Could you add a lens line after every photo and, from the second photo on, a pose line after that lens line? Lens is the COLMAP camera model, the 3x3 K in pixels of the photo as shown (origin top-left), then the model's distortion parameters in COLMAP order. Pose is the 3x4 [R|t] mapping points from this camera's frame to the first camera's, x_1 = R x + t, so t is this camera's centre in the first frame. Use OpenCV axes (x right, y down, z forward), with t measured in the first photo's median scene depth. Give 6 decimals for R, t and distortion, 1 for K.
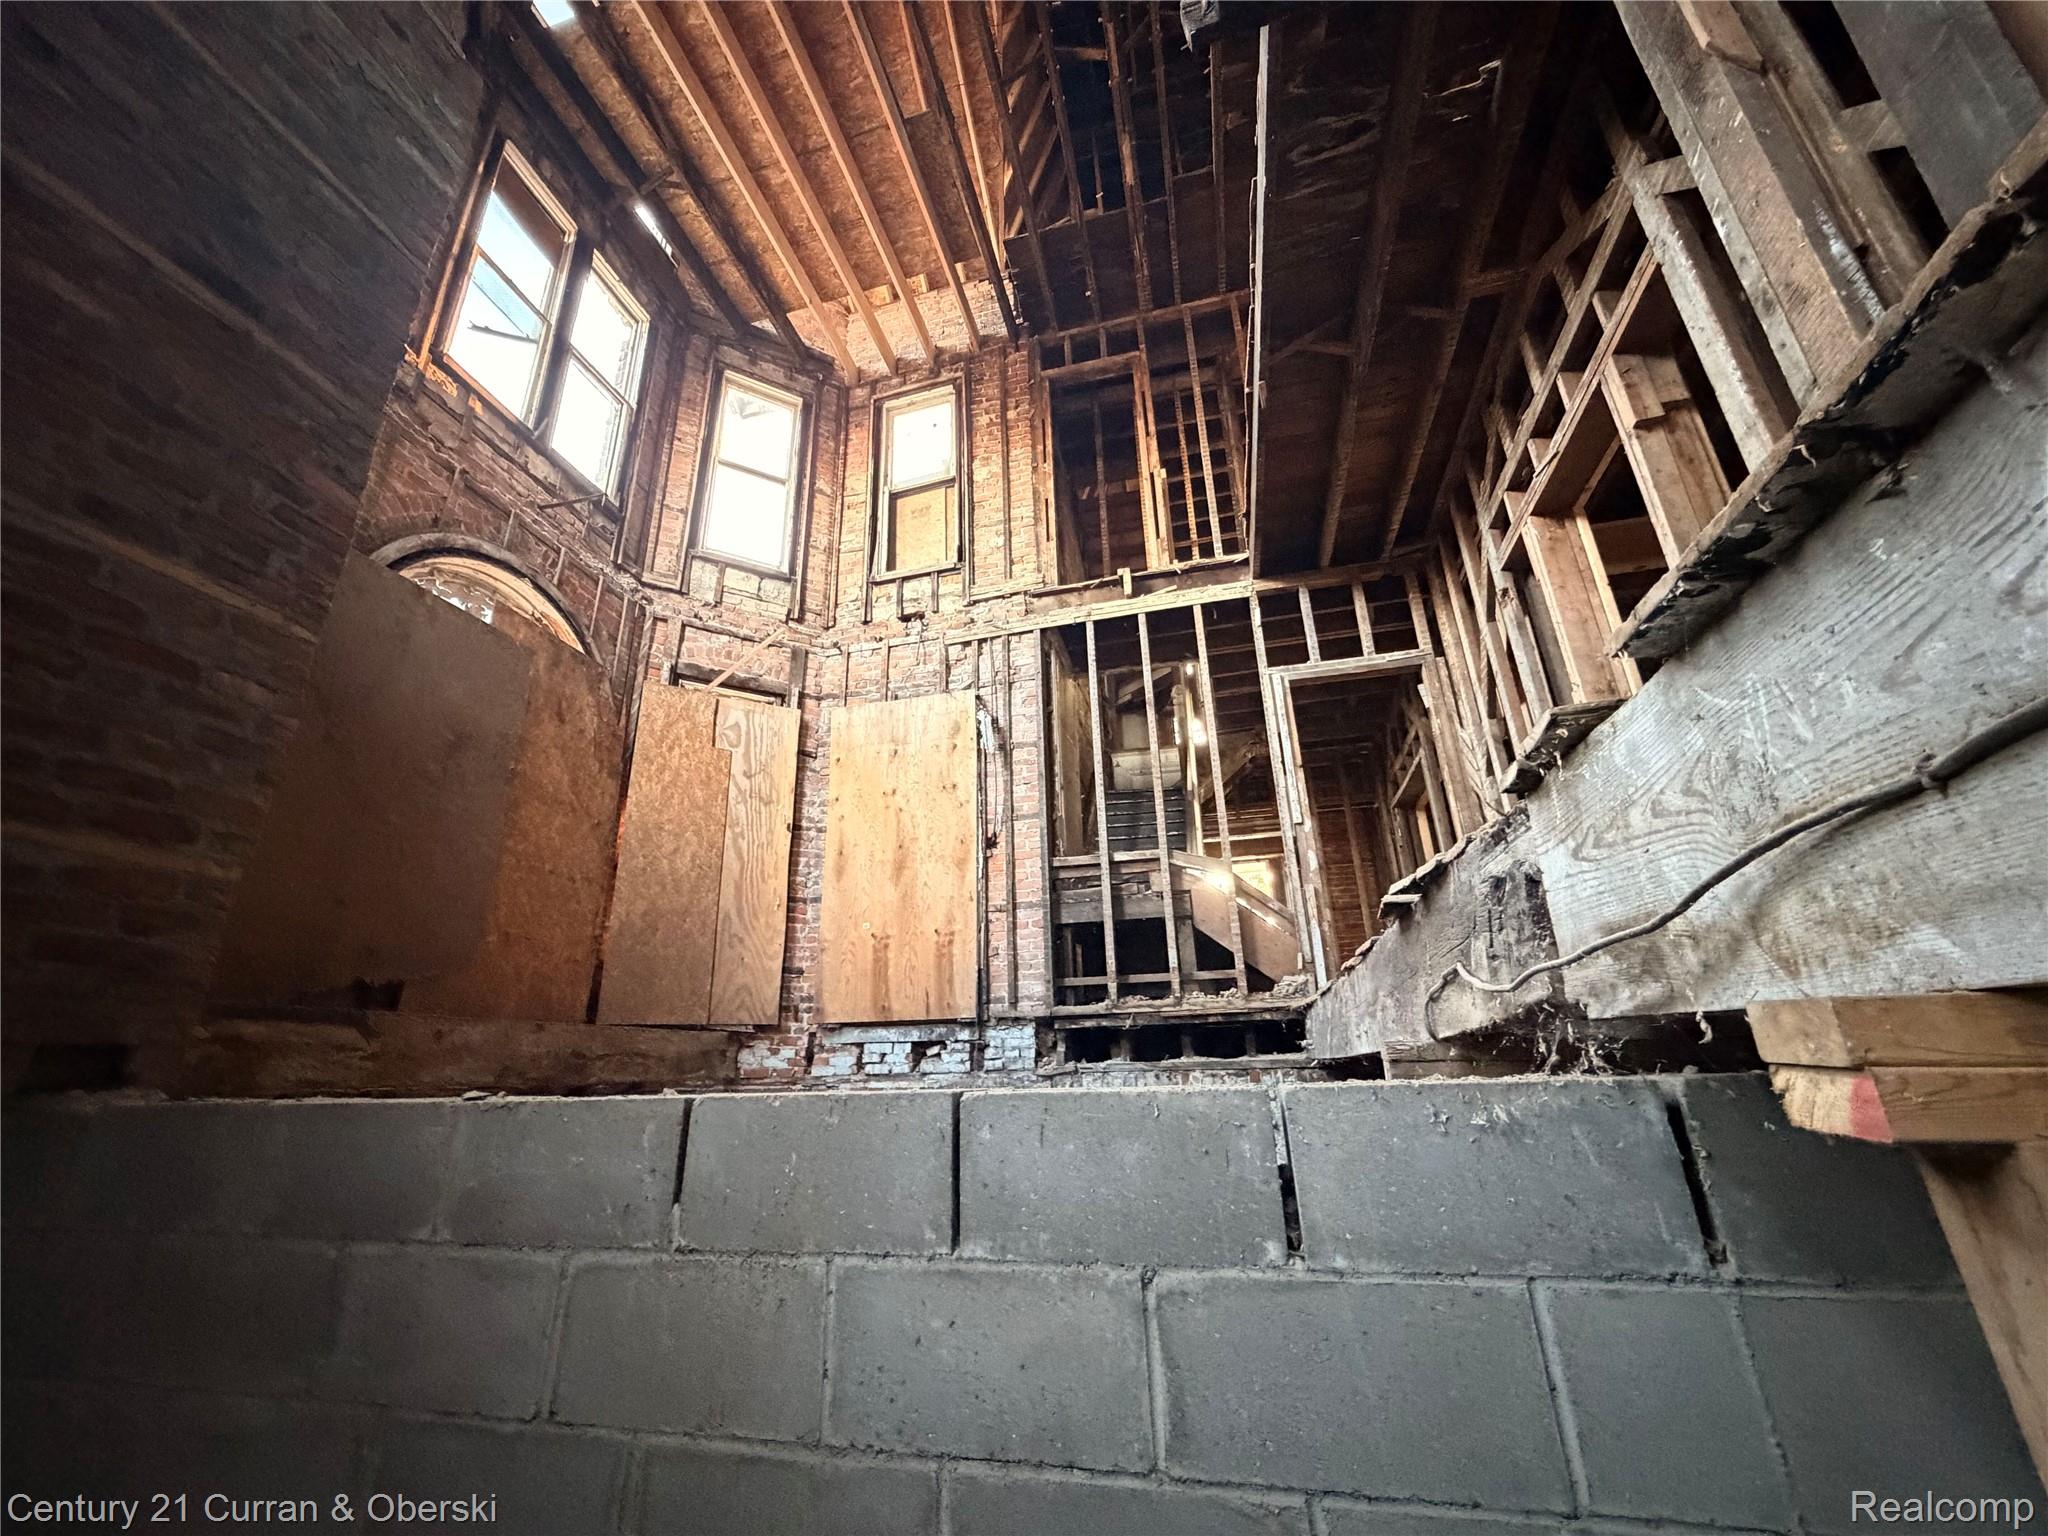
lens RADIAL K [[807.8, 0, 1016.0], [0, 807.8, 765.5], [0, 0, 1]] dist [0.000917, 0.000130]
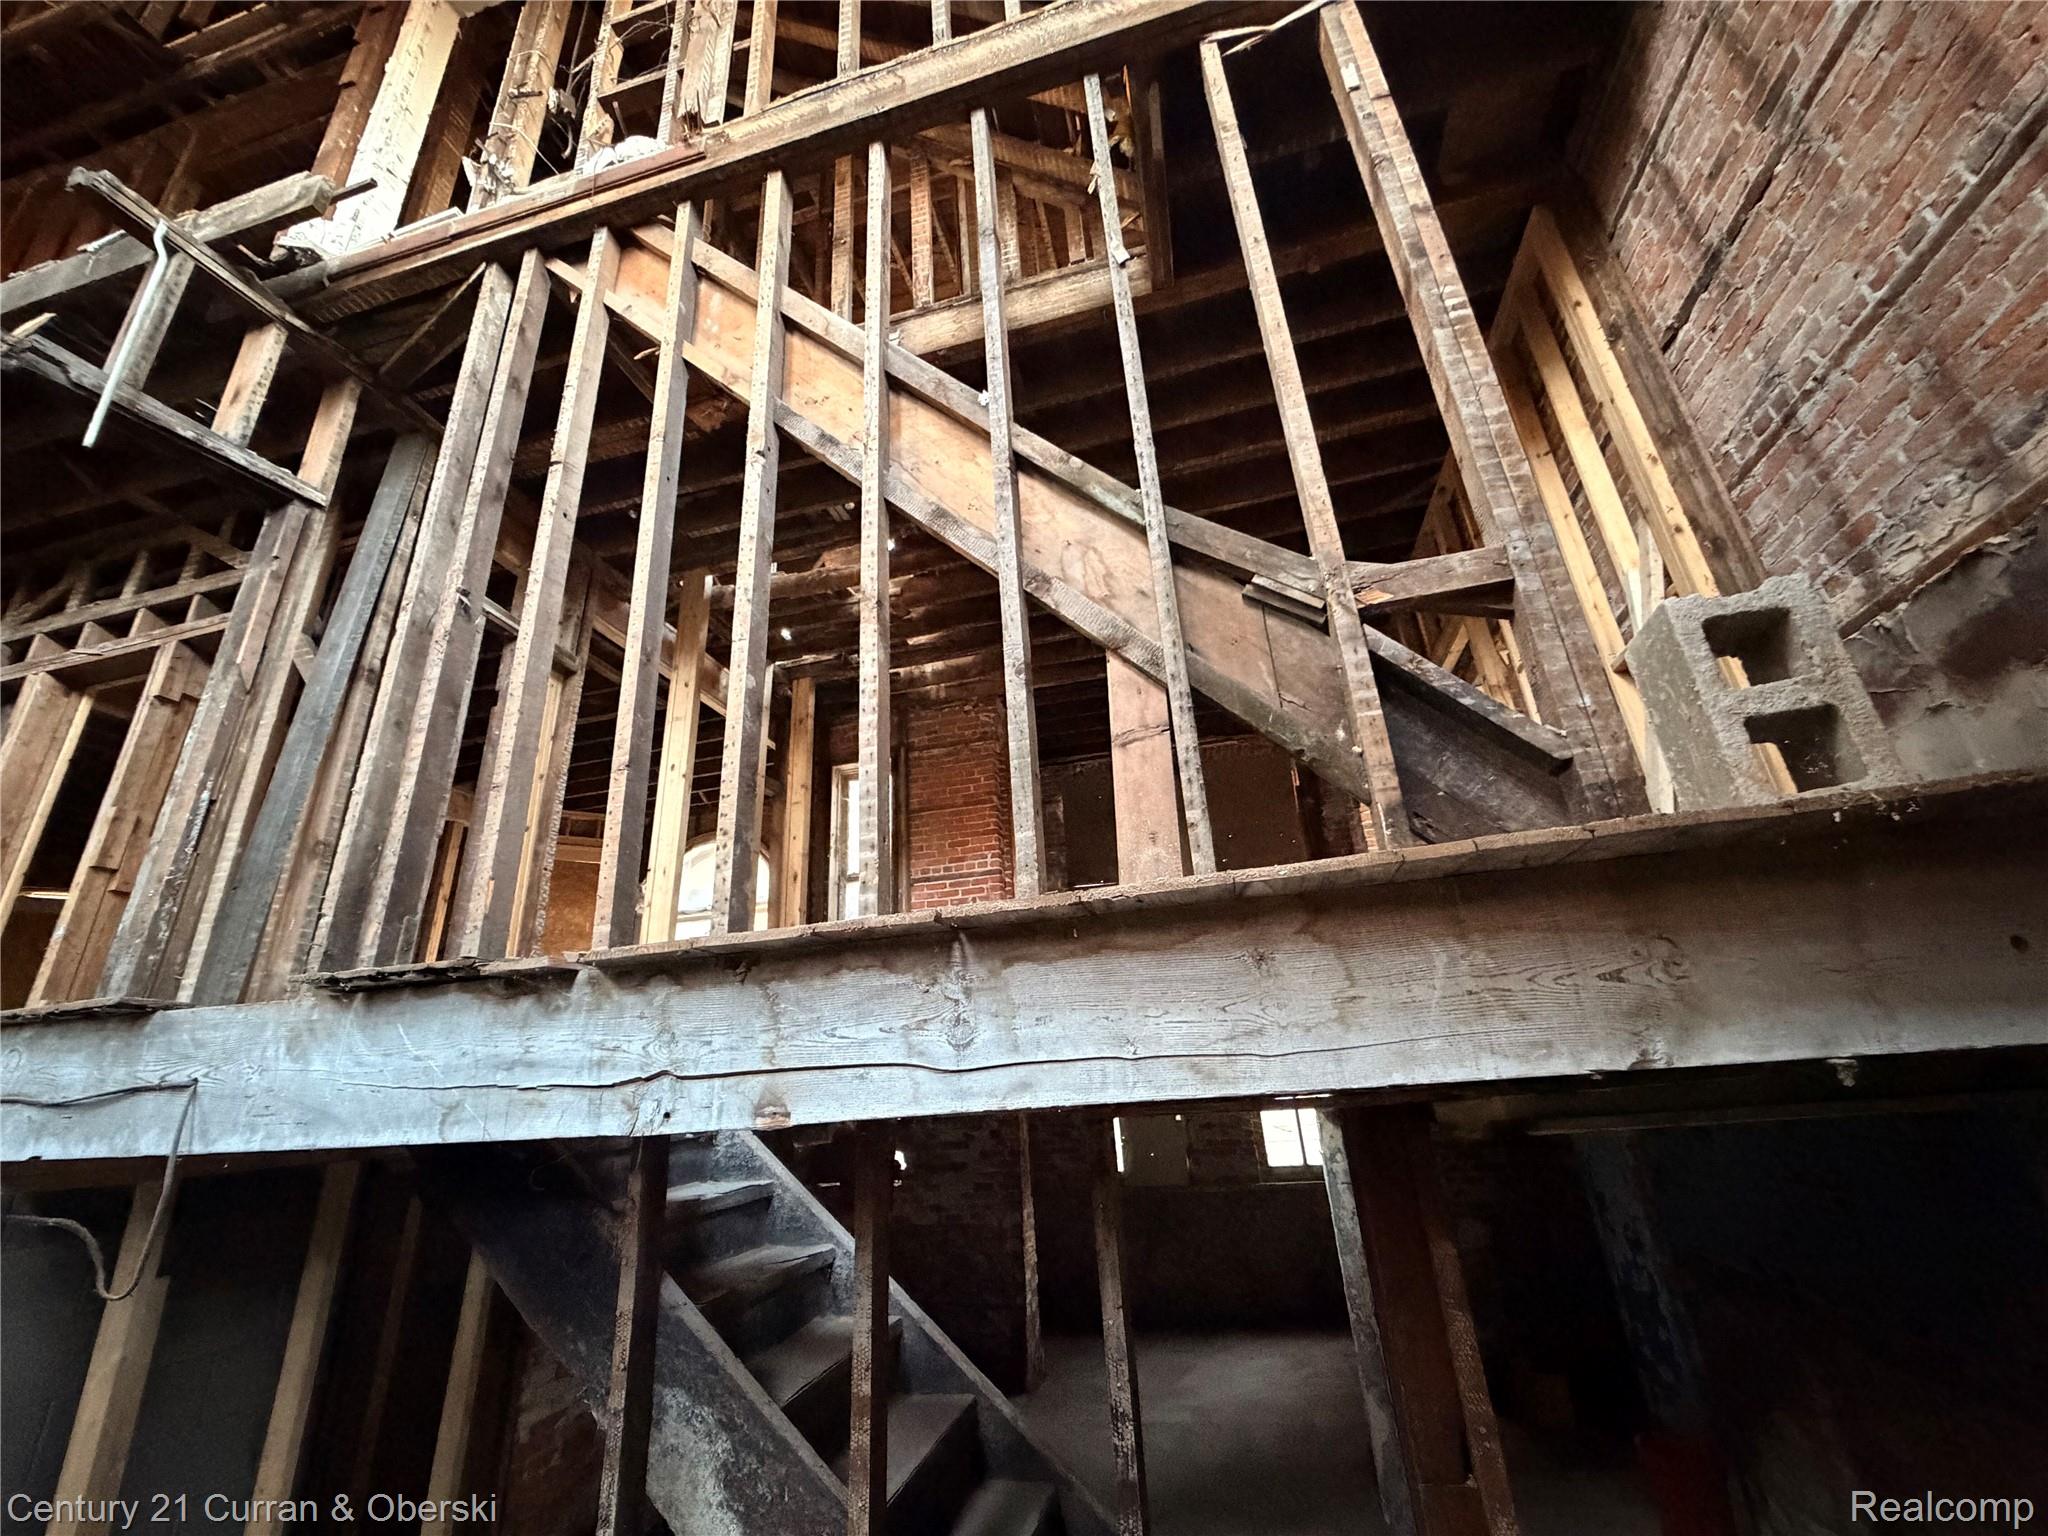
lens RADIAL K [[807.8, 0, 1016.0], [0, 807.8, 765.5], [0, 0, 1]] dist [0.000917, 0.000130]
pose [[-0.007858, 0.385019, 0.922875, -0.556361], [-0.300023, 0.879477, -0.369468, -0.277121], [-0.953900, -0.279787, 0.108604, -0.686700]]
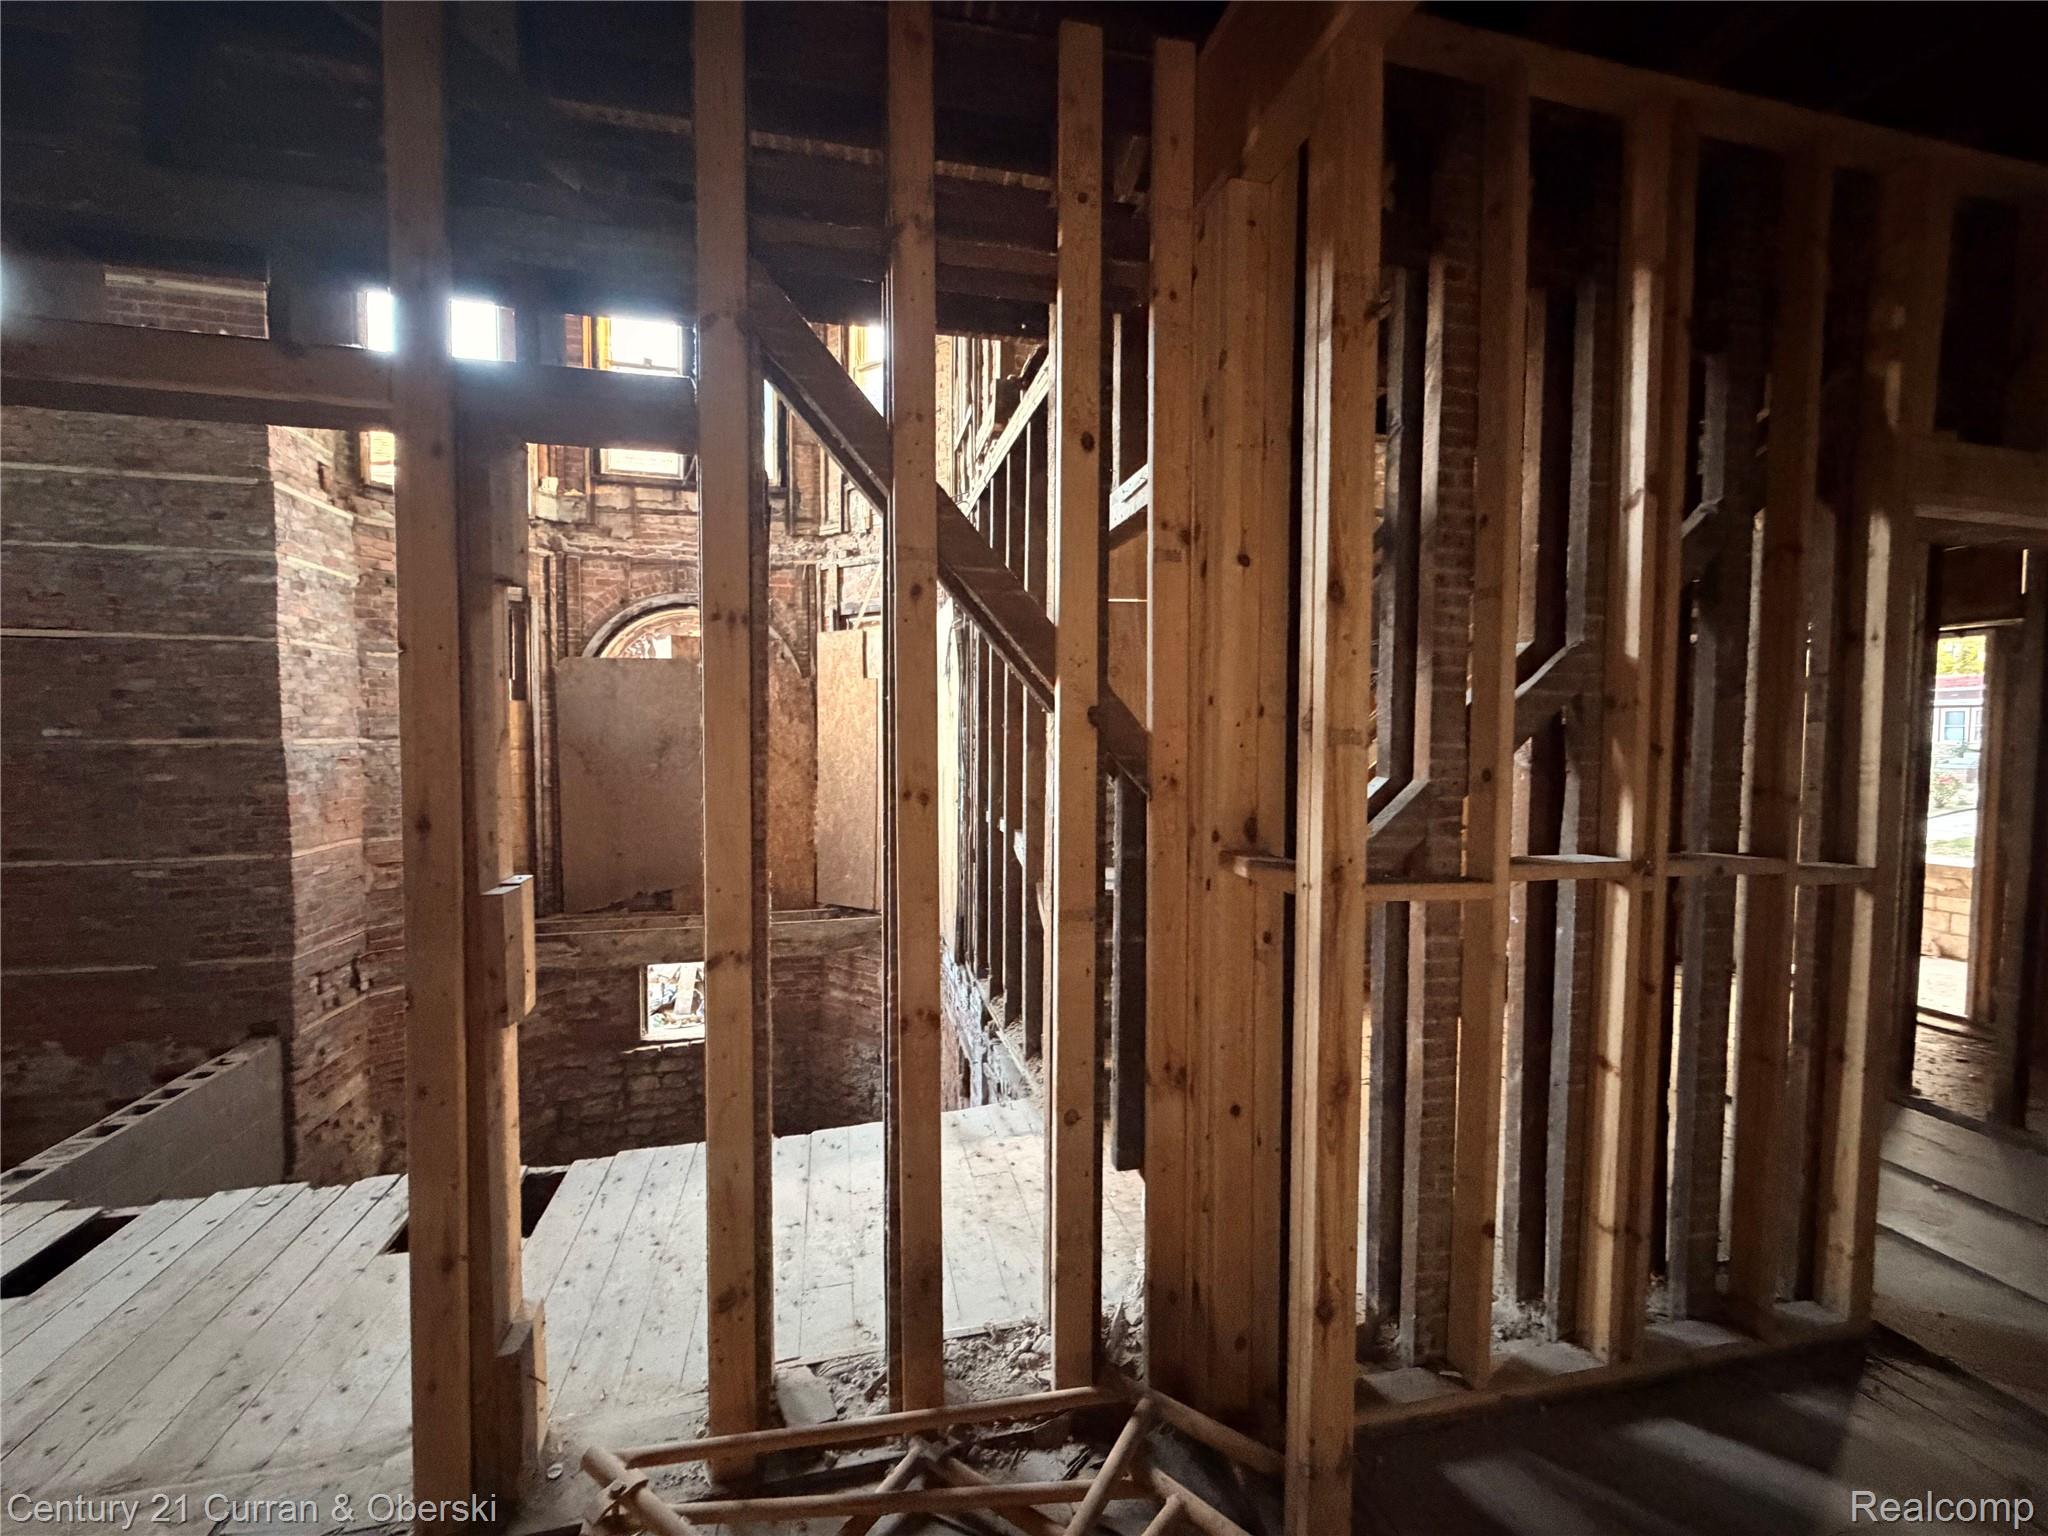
lens RADIAL K [[807.8, 0, 1016.0], [0, 807.8, 765.5], [0, 0, 1]] dist [0.000917, 0.000130]
pose [[0.466517, 0.064074, -0.882189, 0.826061], [0.302795, 0.925542, 0.227346, -0.114056], [0.831070, -0.373183, 0.412380, 0.721379]]
